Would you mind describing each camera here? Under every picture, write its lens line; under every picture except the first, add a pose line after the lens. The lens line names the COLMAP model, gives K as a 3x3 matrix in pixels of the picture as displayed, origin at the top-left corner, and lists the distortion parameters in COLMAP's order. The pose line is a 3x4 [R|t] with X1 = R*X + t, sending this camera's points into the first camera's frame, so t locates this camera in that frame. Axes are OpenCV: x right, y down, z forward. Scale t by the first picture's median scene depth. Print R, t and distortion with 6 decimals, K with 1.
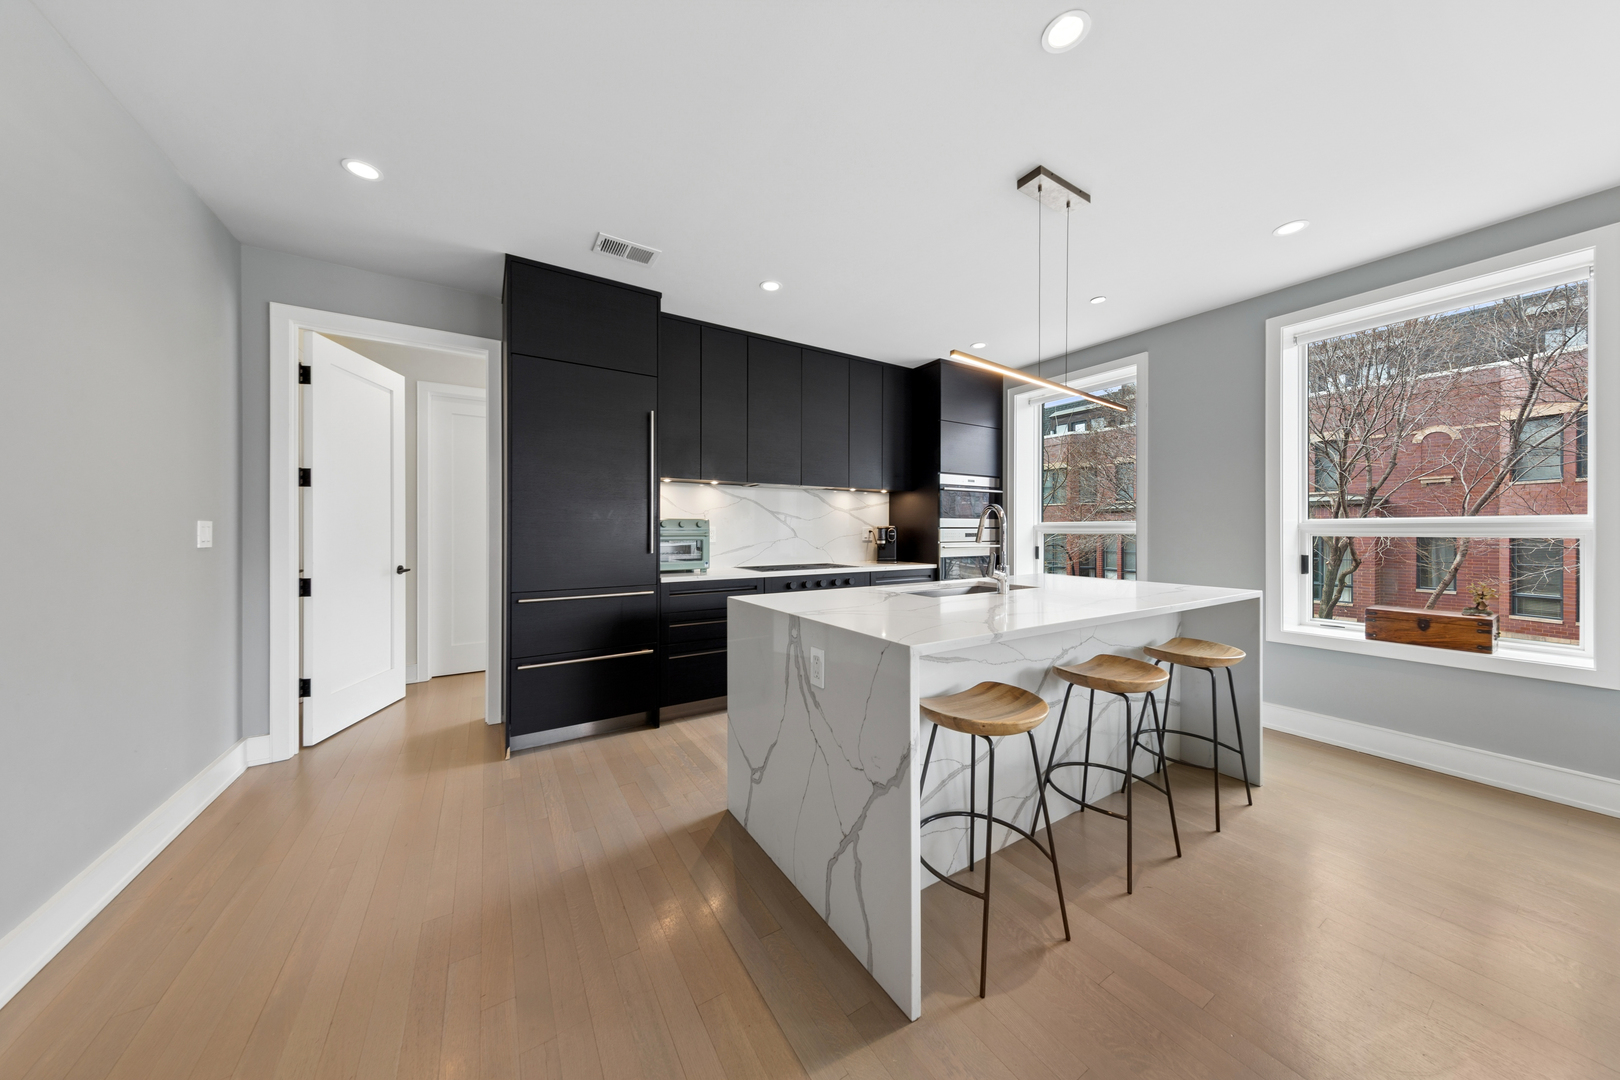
lens RADIAL K [[511.7, 0, 809.9], [0, 511.7, 529.7], [0, 0, 1]] dist [0.000892, 0.000017]
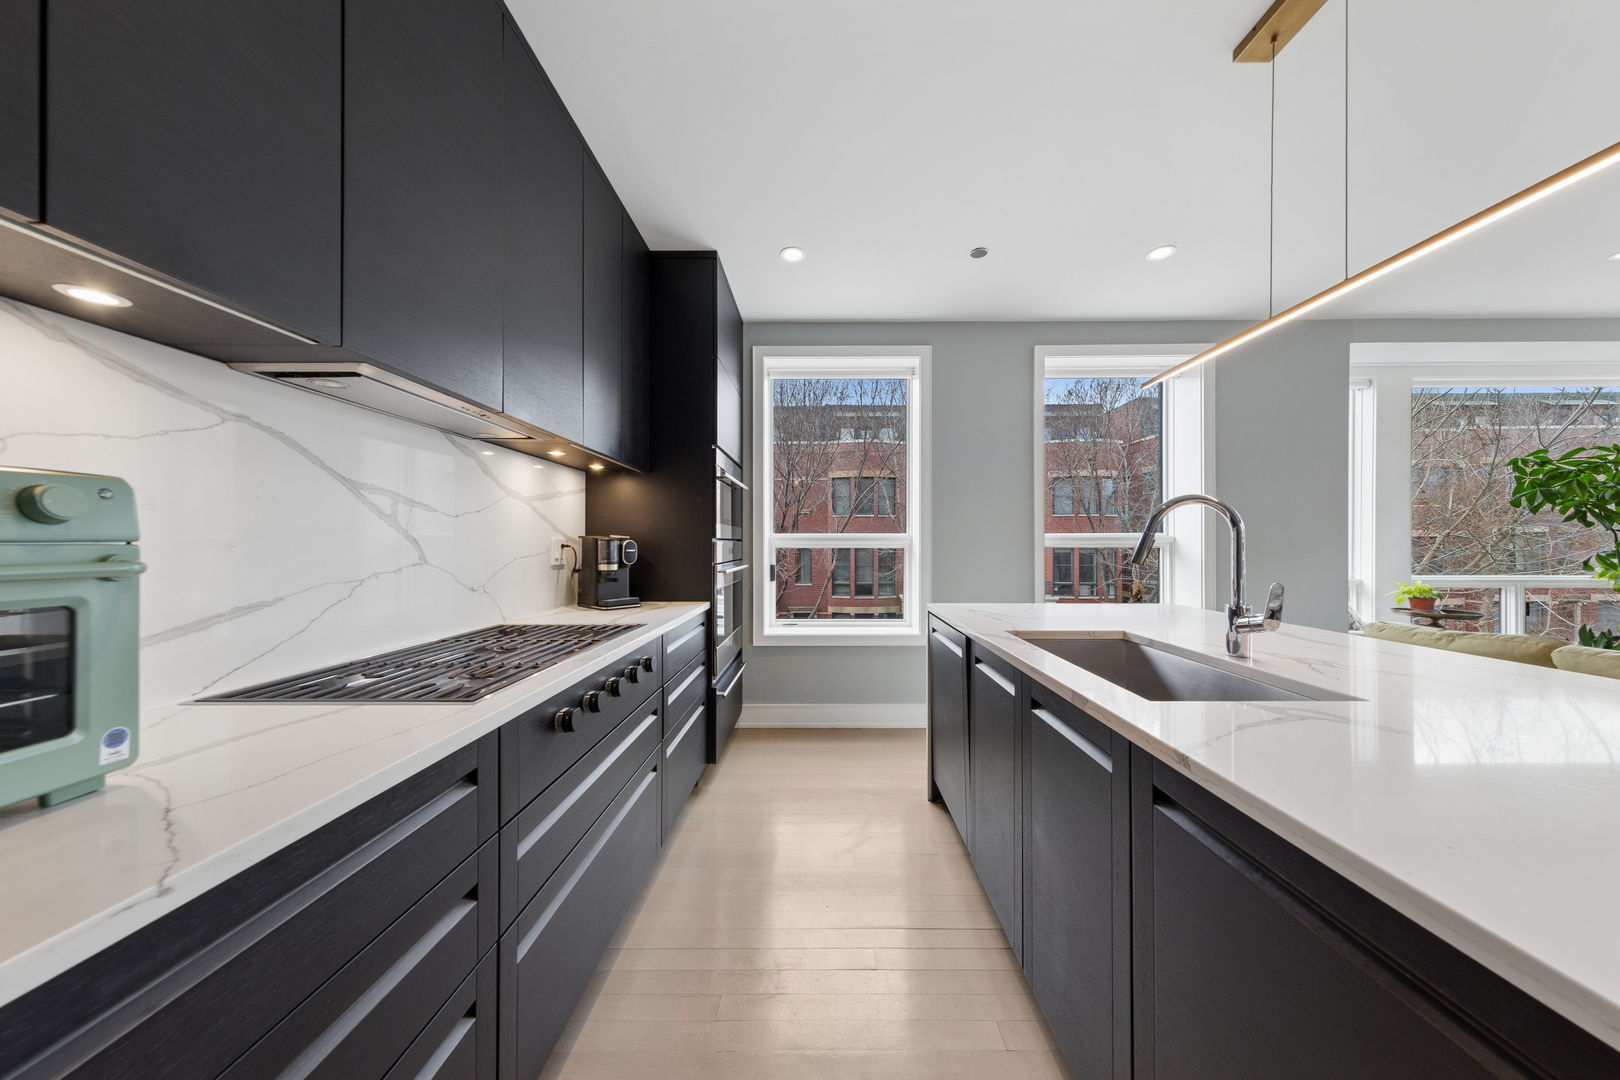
lens RADIAL K [[511.7, 0, 819.1], [0, 511.7, 541.4], [0, 0, 1]] dist [0.000892, 0.000017]
pose [[0.536221, 0.003162, 0.844072, -0.203041], [0.001694, 0.999987, -0.004822, 0.002158], [-0.844076, 0.004016, 0.536208, 0.664588]]
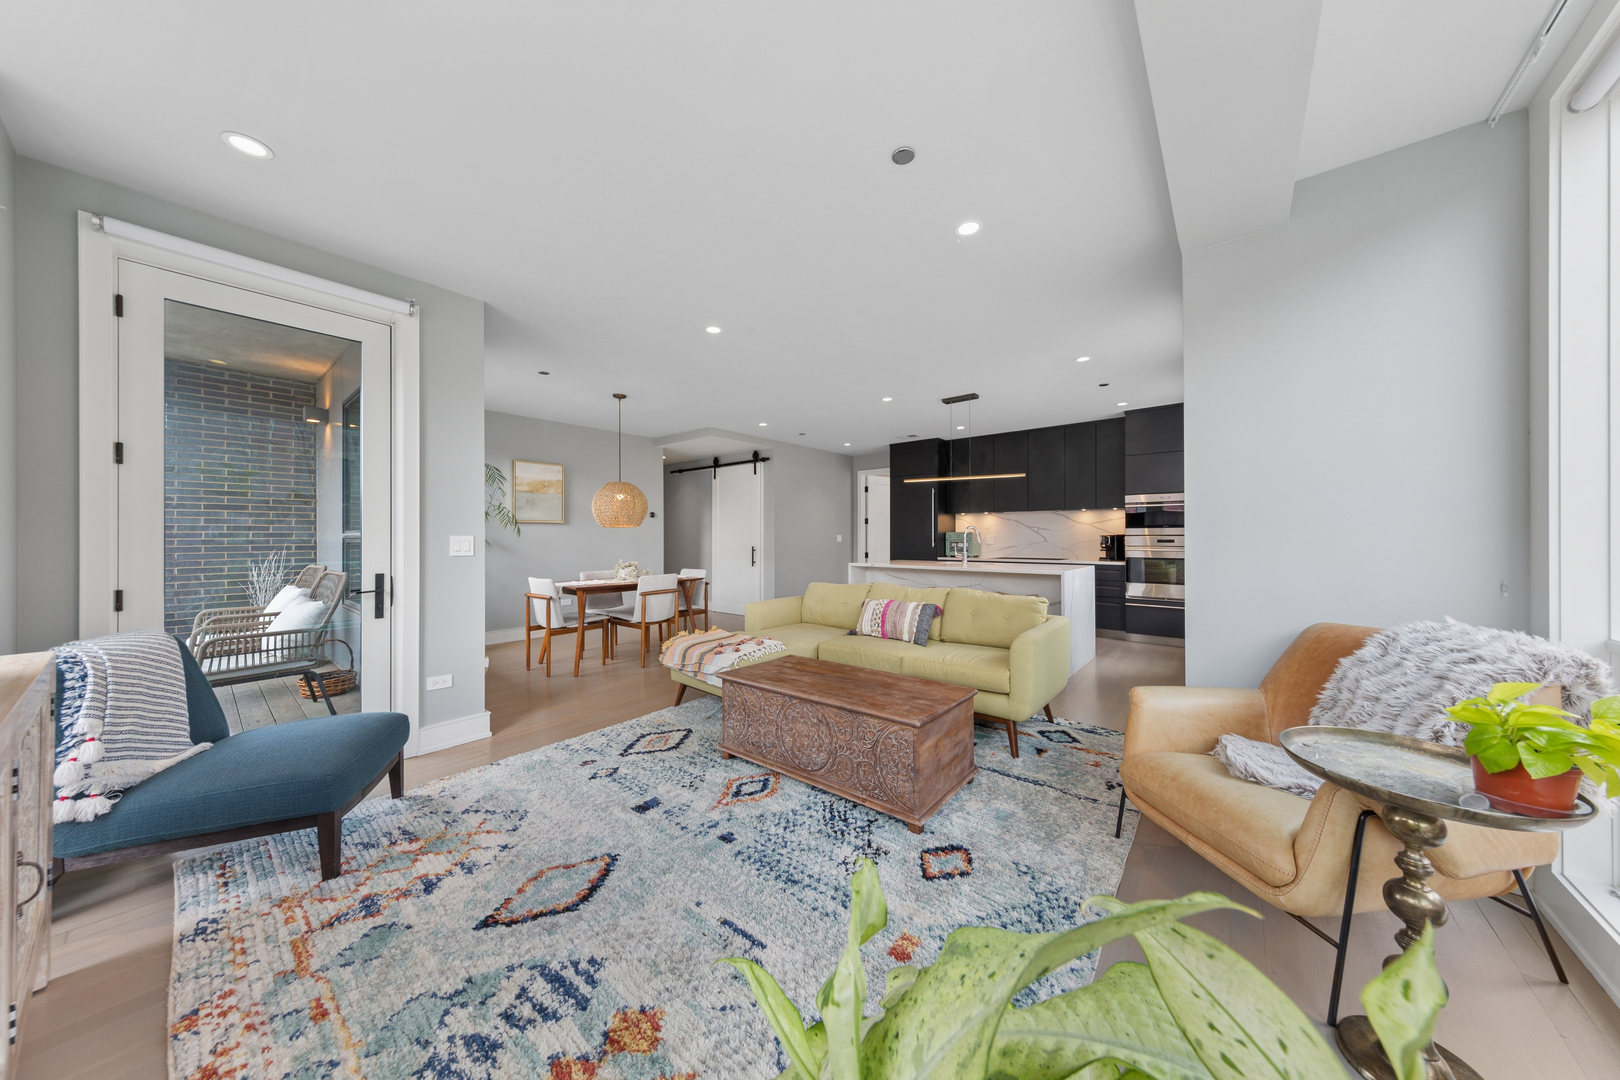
lens RADIAL K [[511.7, 0, 810.1], [0, 511.7, 533.4], [0, 0, 1]] dist [0.000892, 0.000017]
pose [[0.313669, -0.008293, -0.949496, 1.459936], [0.002025, 0.999965, -0.008064, 0.000609], [0.949530, 0.000606, 0.313675, -0.250843]]
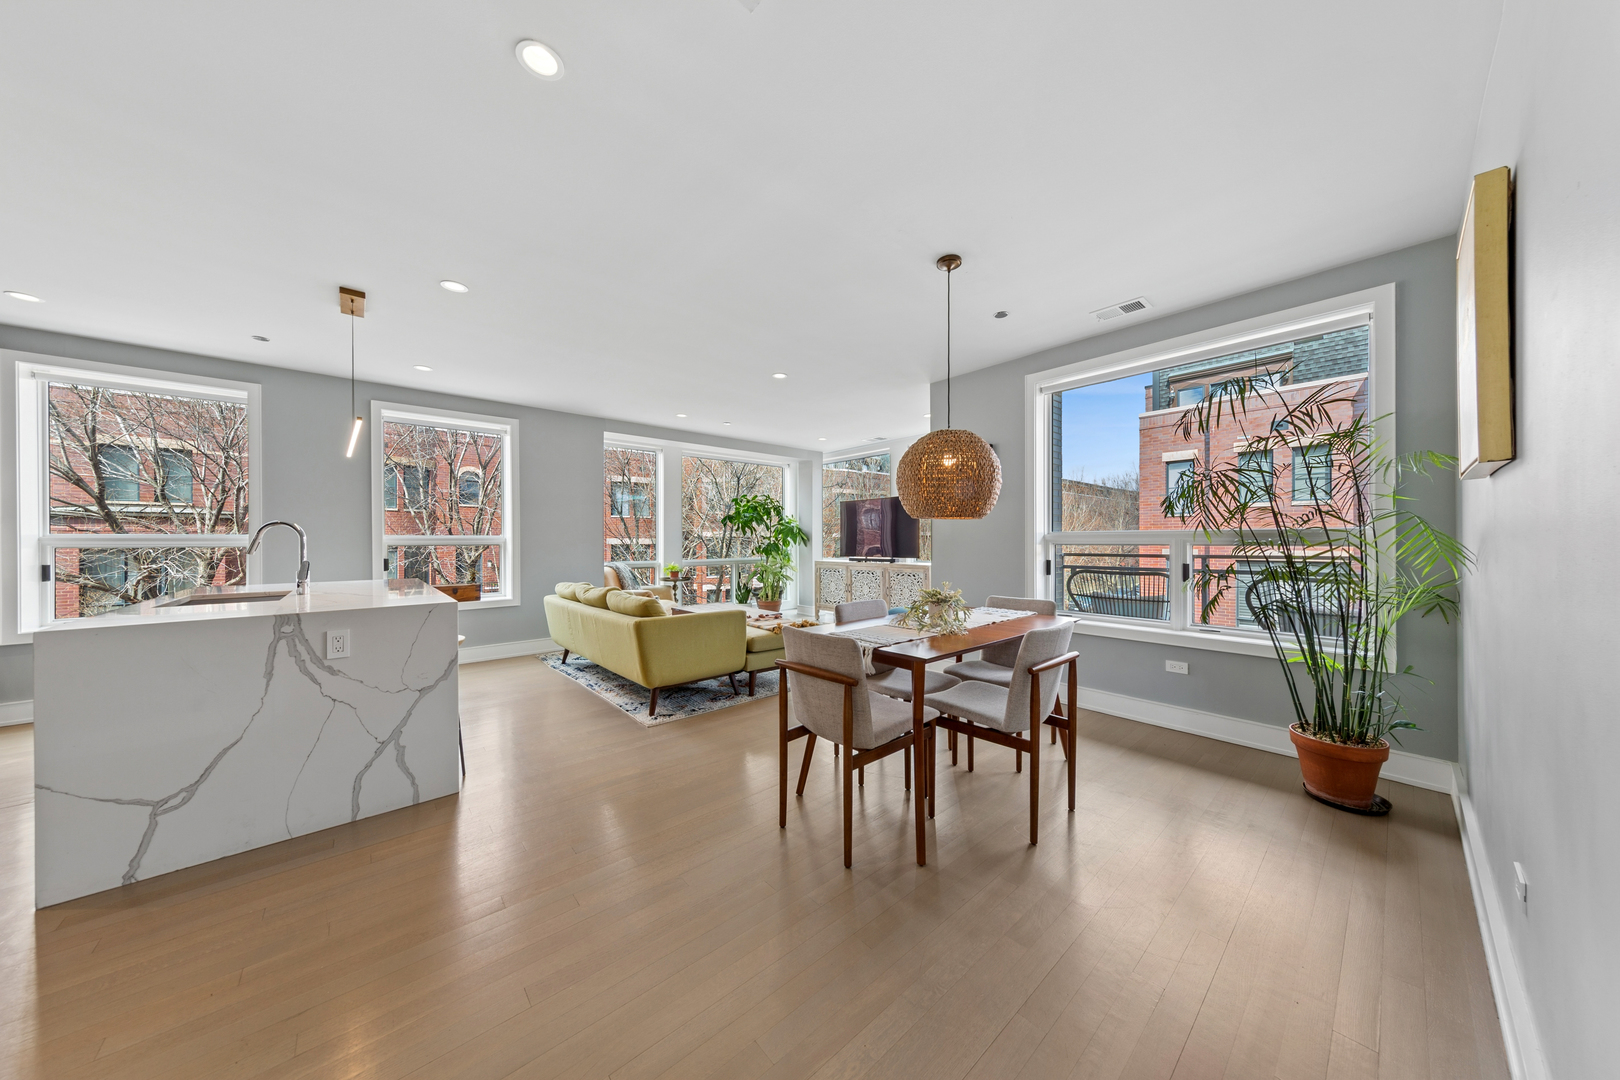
lens RADIAL K [[511.7, 0, 821.6], [0, 511.7, 547.1], [0, 0, 1]] dist [0.000892, 0.000017]
pose [[-0.180994, -0.011403, 0.983418, -0.654742], [0.002678, 0.999923, 0.012087, 0.000302], [-0.983481, 0.004821, -0.180950, -0.004630]]
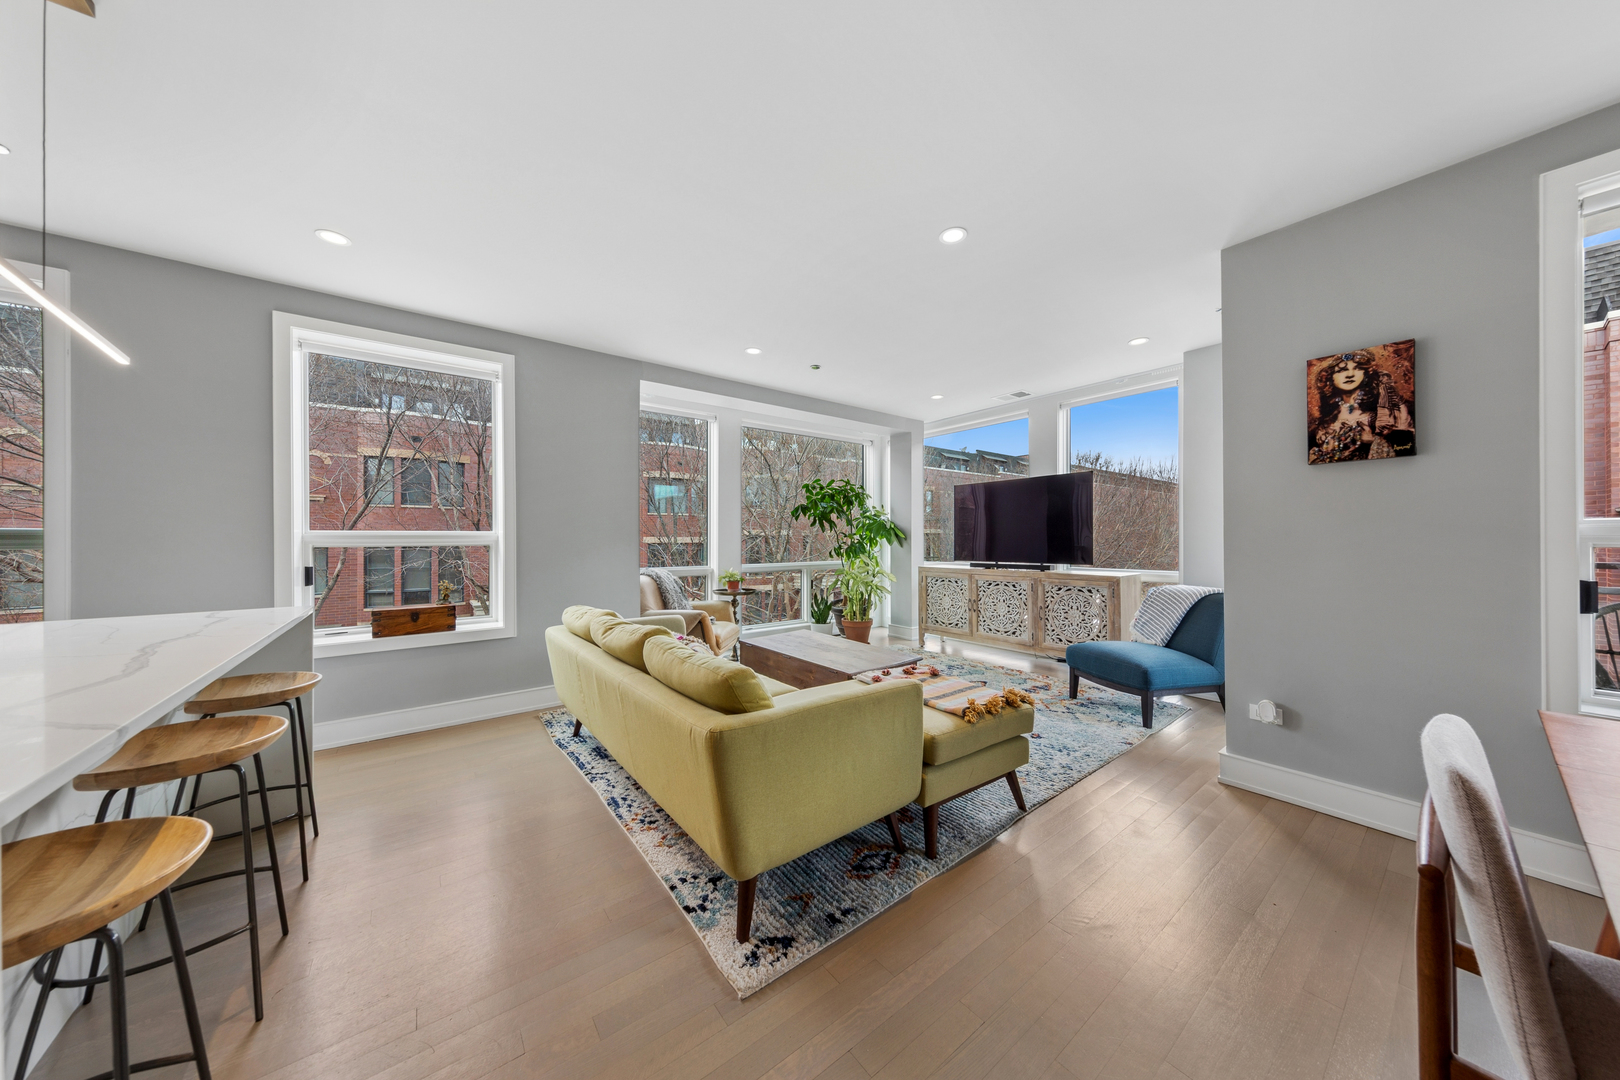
lens RADIAL K [[511.7, 0, 814.2], [0, 511.7, 540.5], [0, 0, 1]] dist [0.000892, 0.000017]
pose [[-0.106586, -0.000831, 0.994303, -0.096646], [0.003192, 0.999994, 0.001178, 0.001064], [-0.994298, 0.003299, -0.106582, 0.118573]]
